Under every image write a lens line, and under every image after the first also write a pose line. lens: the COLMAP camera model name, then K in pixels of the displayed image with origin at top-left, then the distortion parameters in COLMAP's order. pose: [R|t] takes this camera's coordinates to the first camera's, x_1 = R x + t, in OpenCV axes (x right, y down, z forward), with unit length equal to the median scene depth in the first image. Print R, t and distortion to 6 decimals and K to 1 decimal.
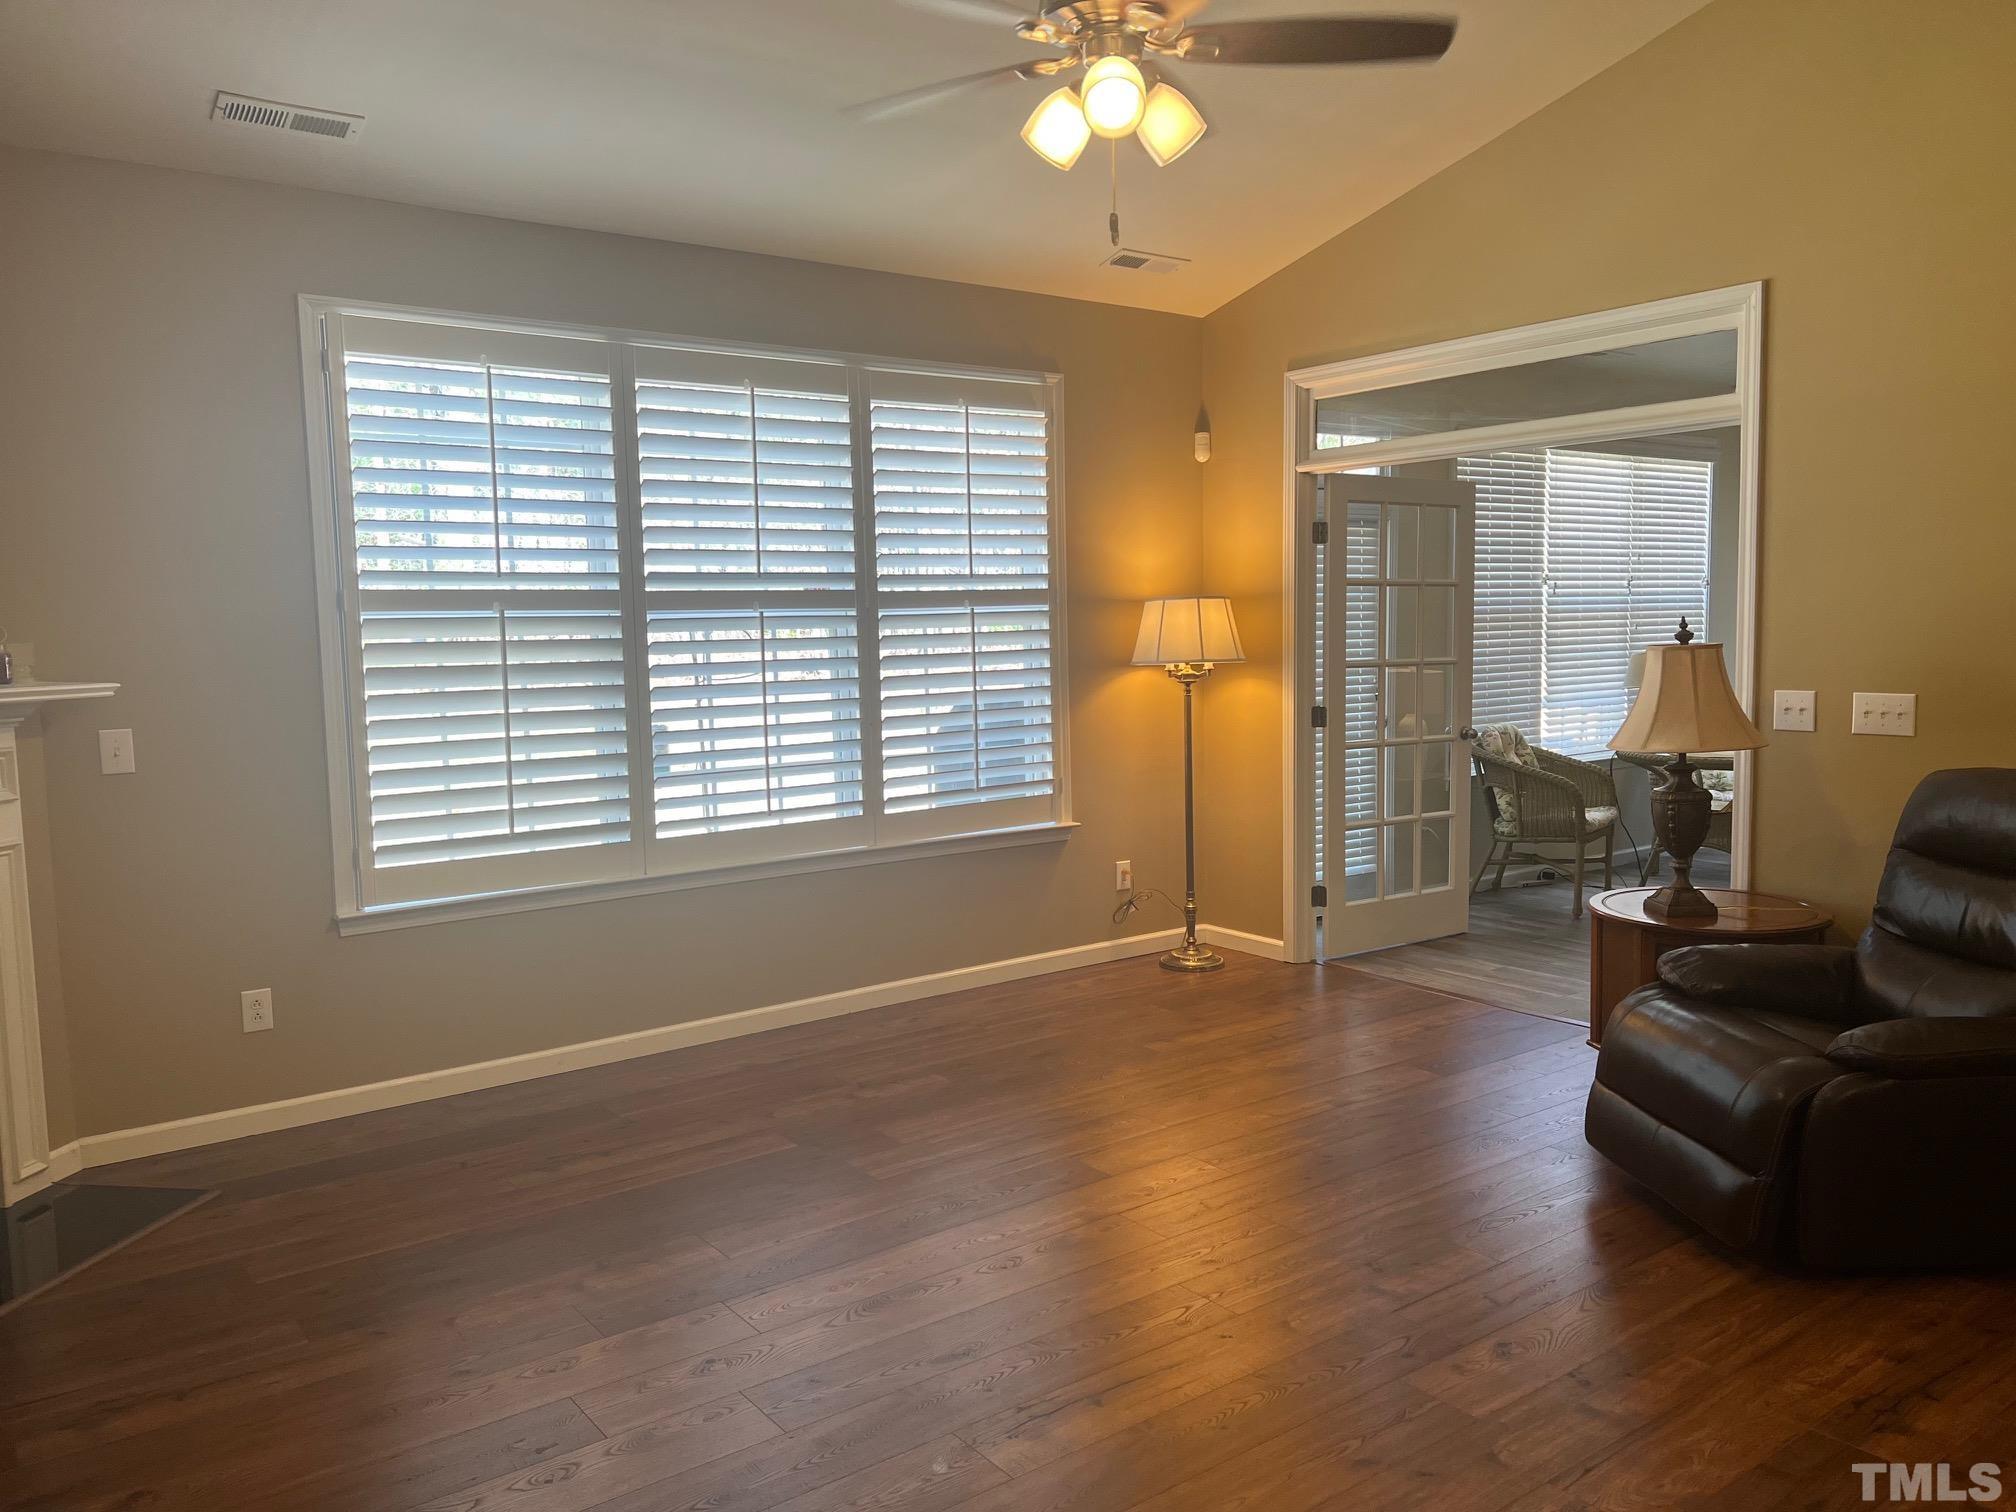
lens RADIAL K [[1533.7, 0, 1036.4], [0, 1533.7, 759.8], [0, 0, 1]] dist [0.064555, -0.088001]
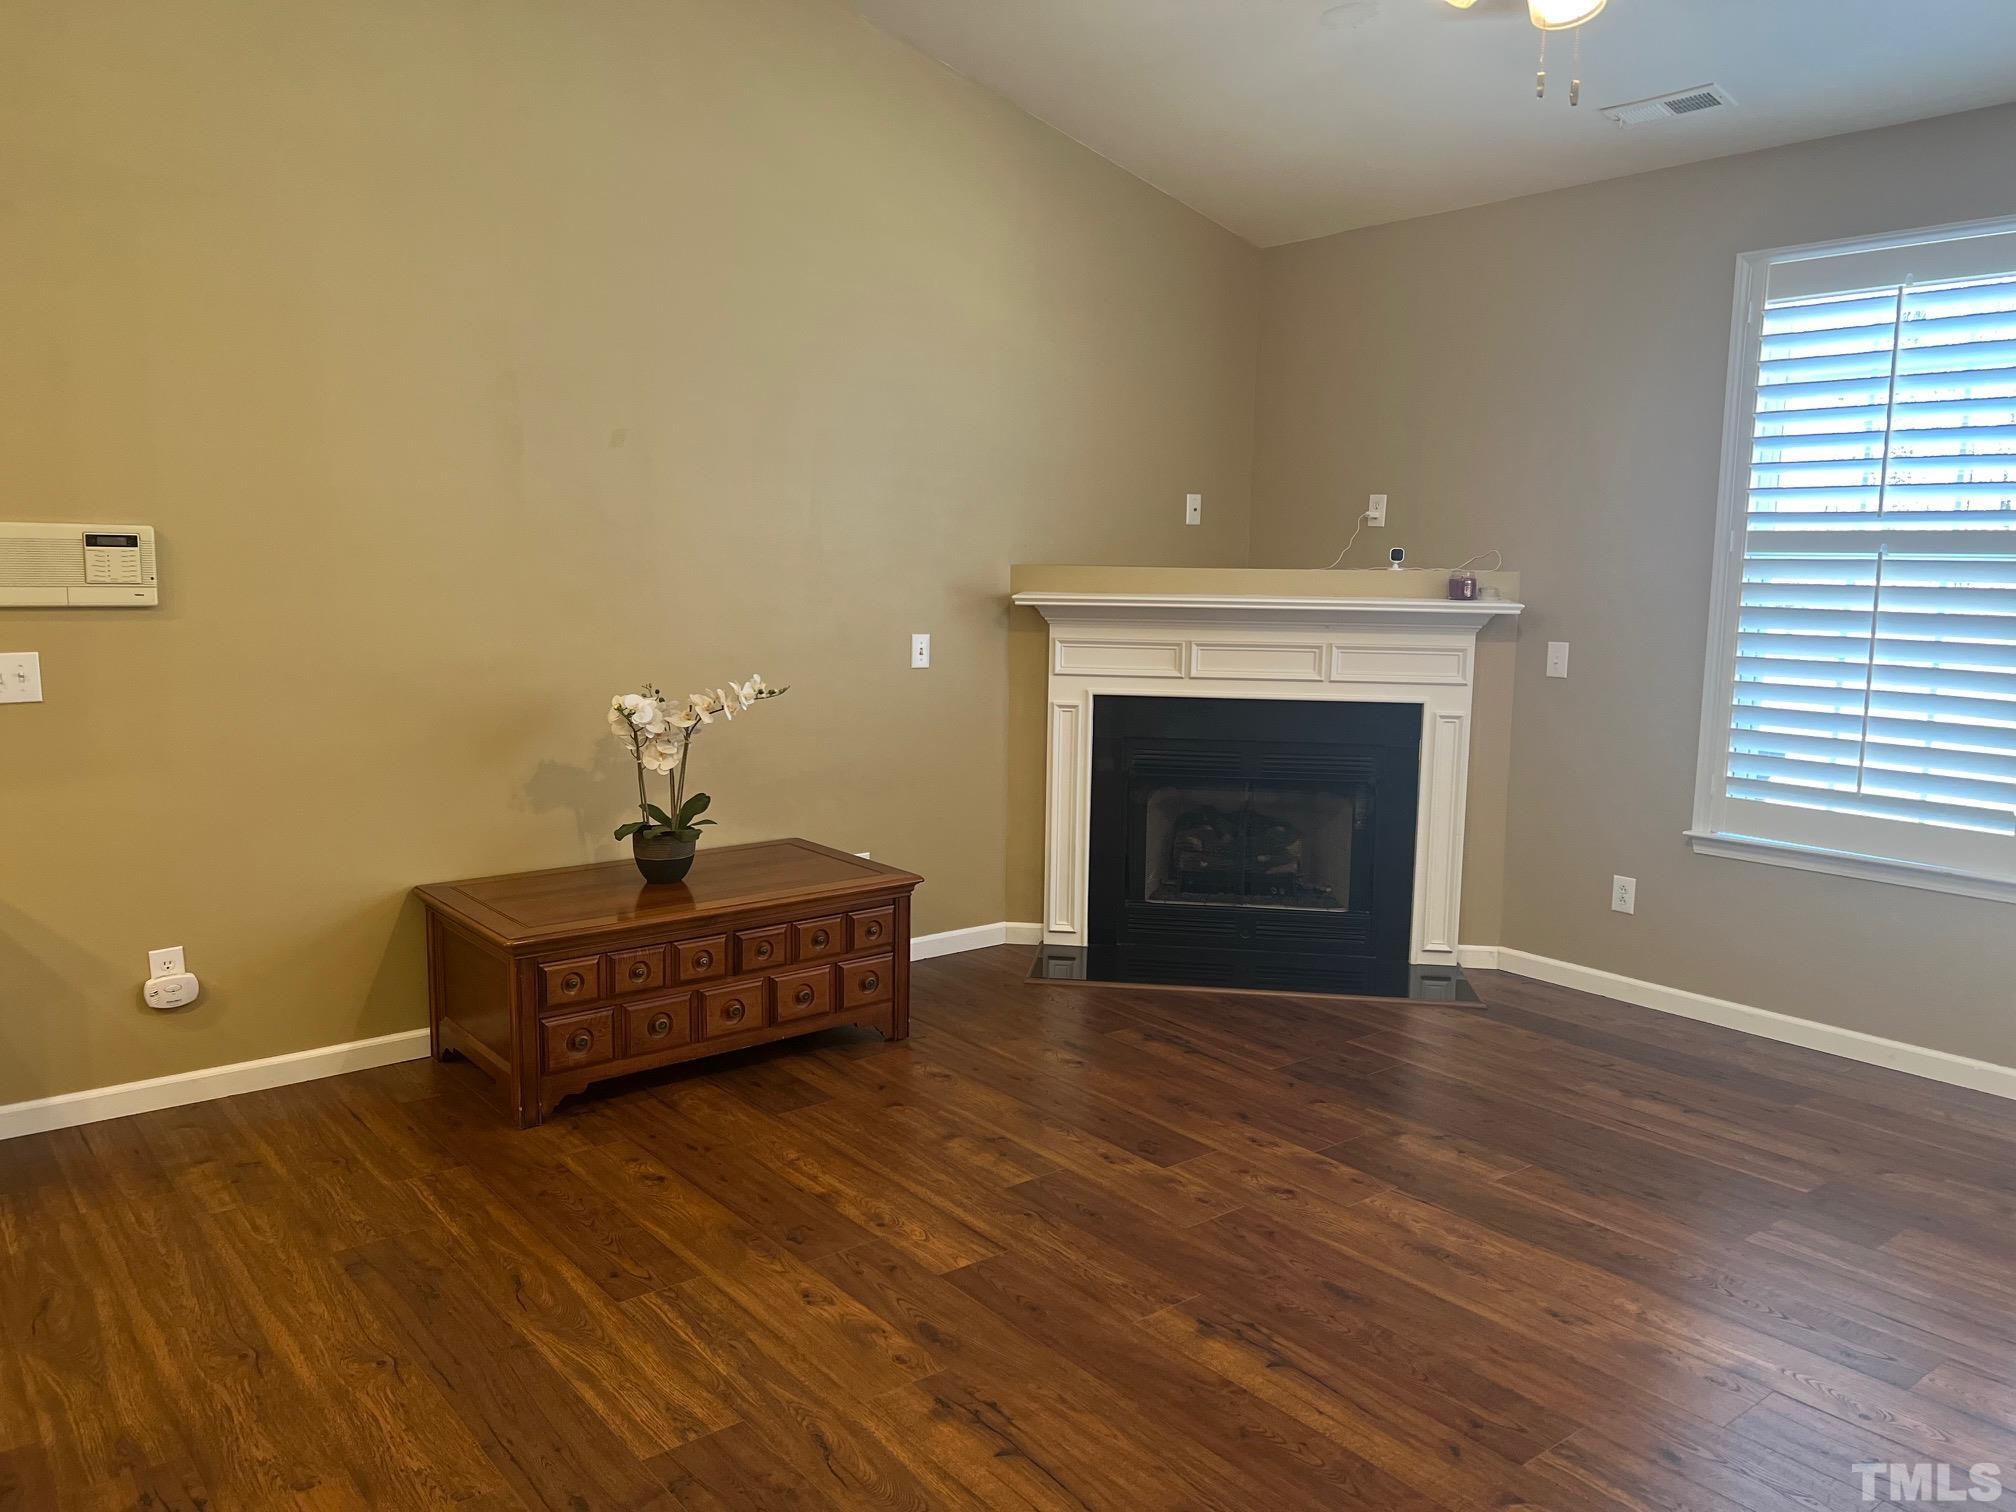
lens RADIAL K [[1488.9, 0, 1005.9], [0, 1488.9, 764.0], [0, 0, 1]] dist [0.124569, -0.206353]
pose [[0.010982, 0.152502, -0.988242, 0.525468], [-0.110186, 0.982468, 0.150386, -0.047655], [0.993850, 0.107239, 0.027593, 0.435716]]
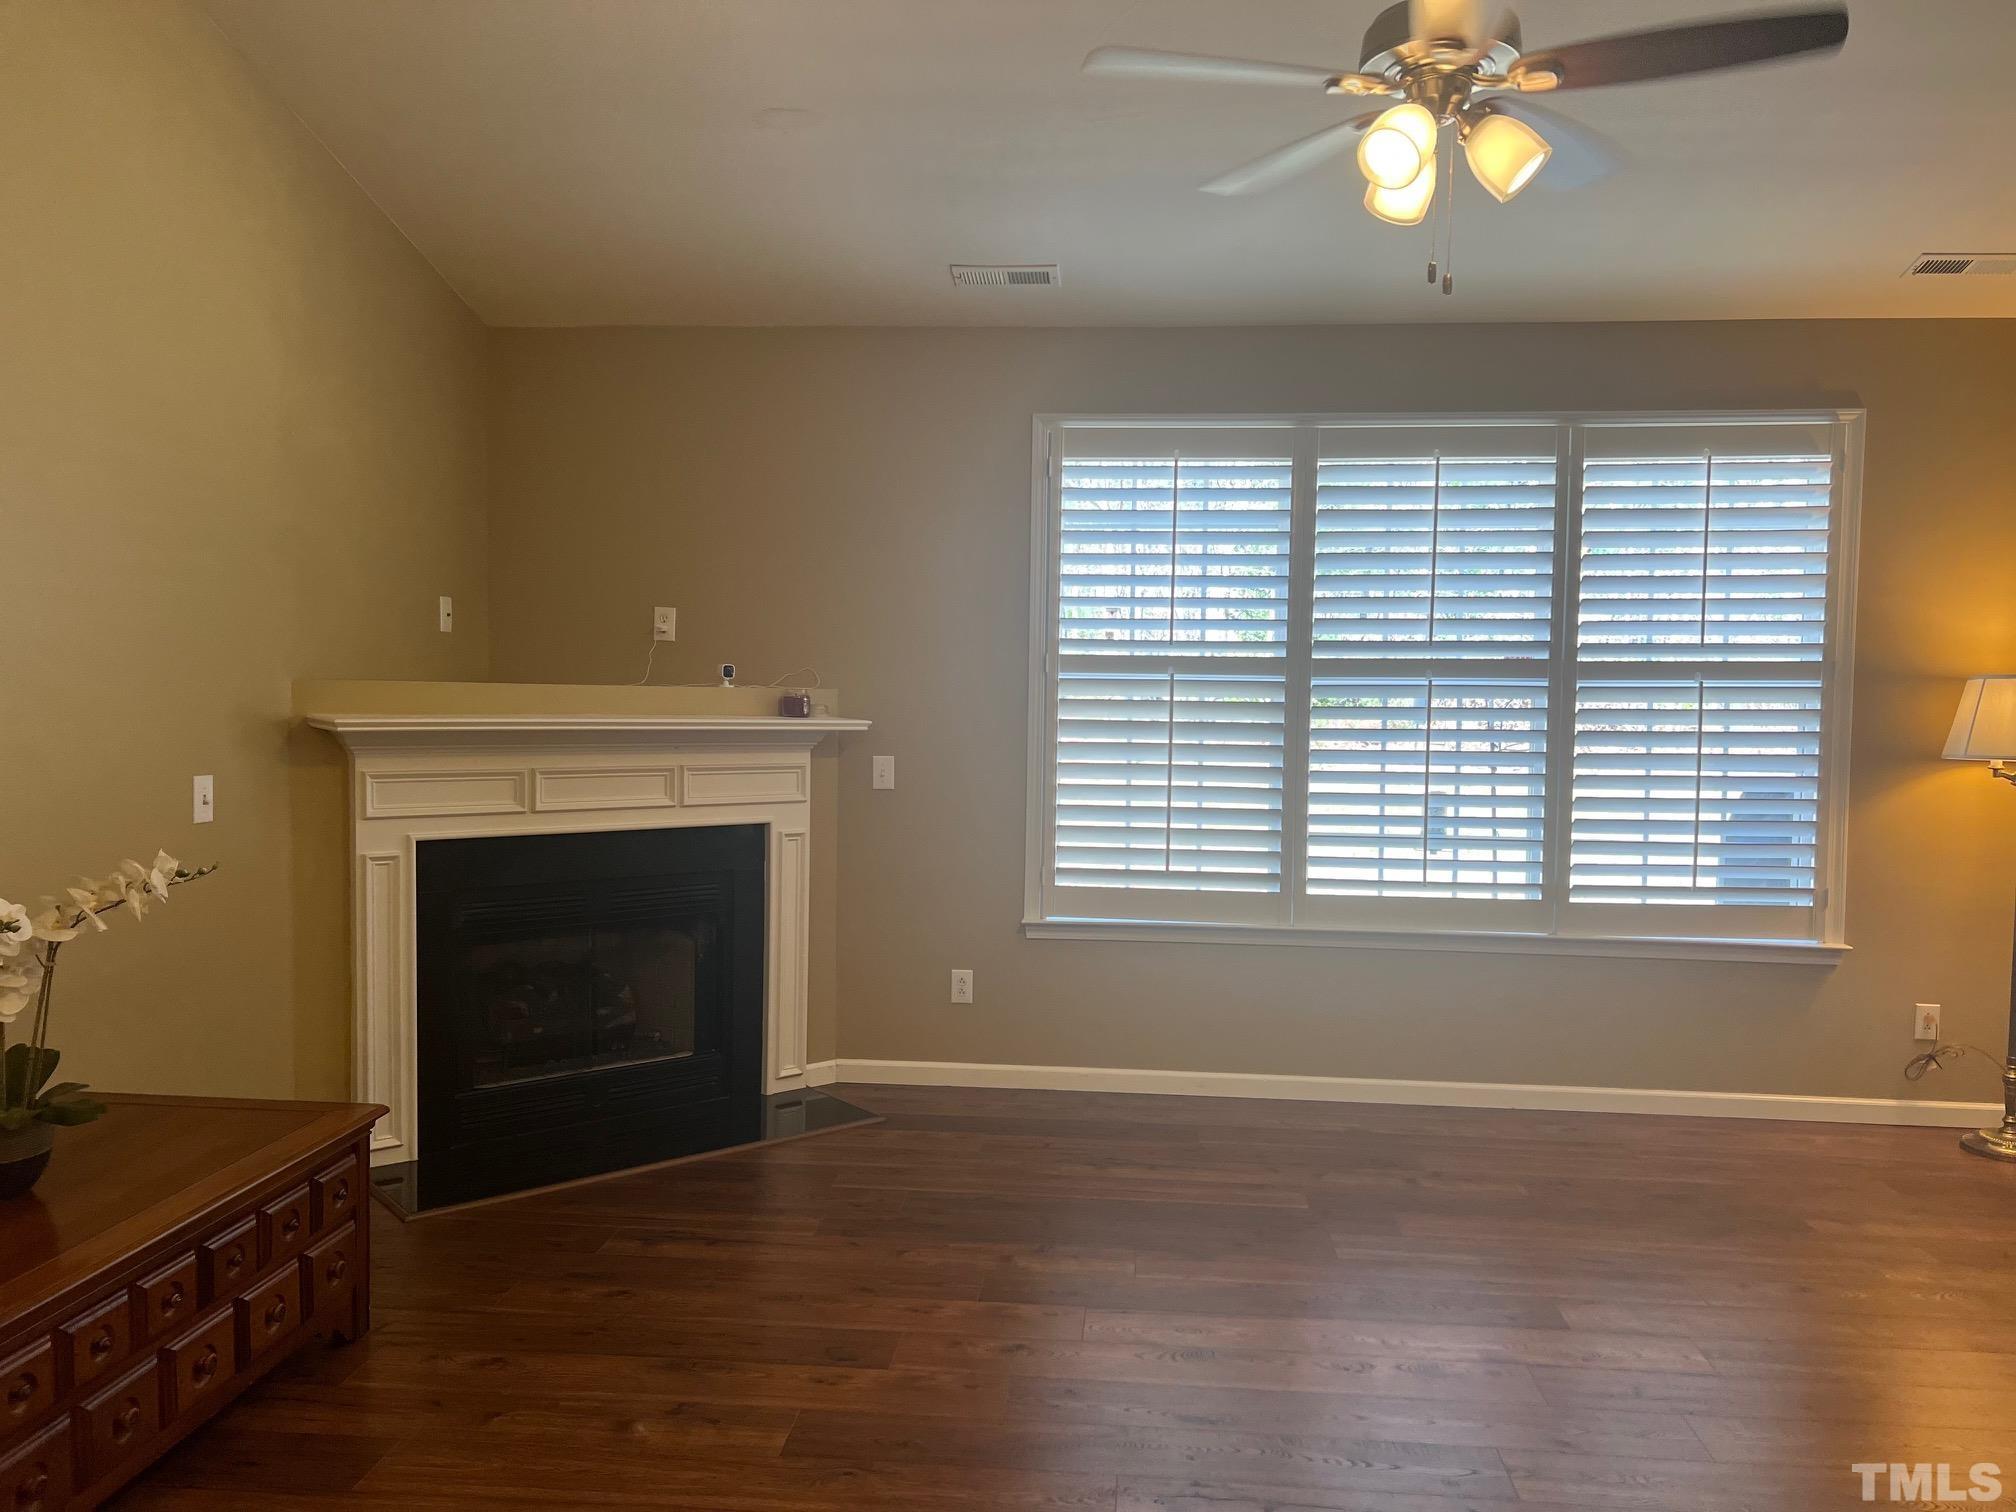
lens RADIAL K [[1522.3, 0, 1005.3], [0, 1522.3, 763.3], [0, 0, 1]] dist [0.121001, -0.178941]
pose [[0.732870, 0.061245, -0.677606, 0.304933], [-0.090926, 0.995823, -0.008336, -0.009876], [0.674265, 0.067721, 0.735378, 0.091695]]
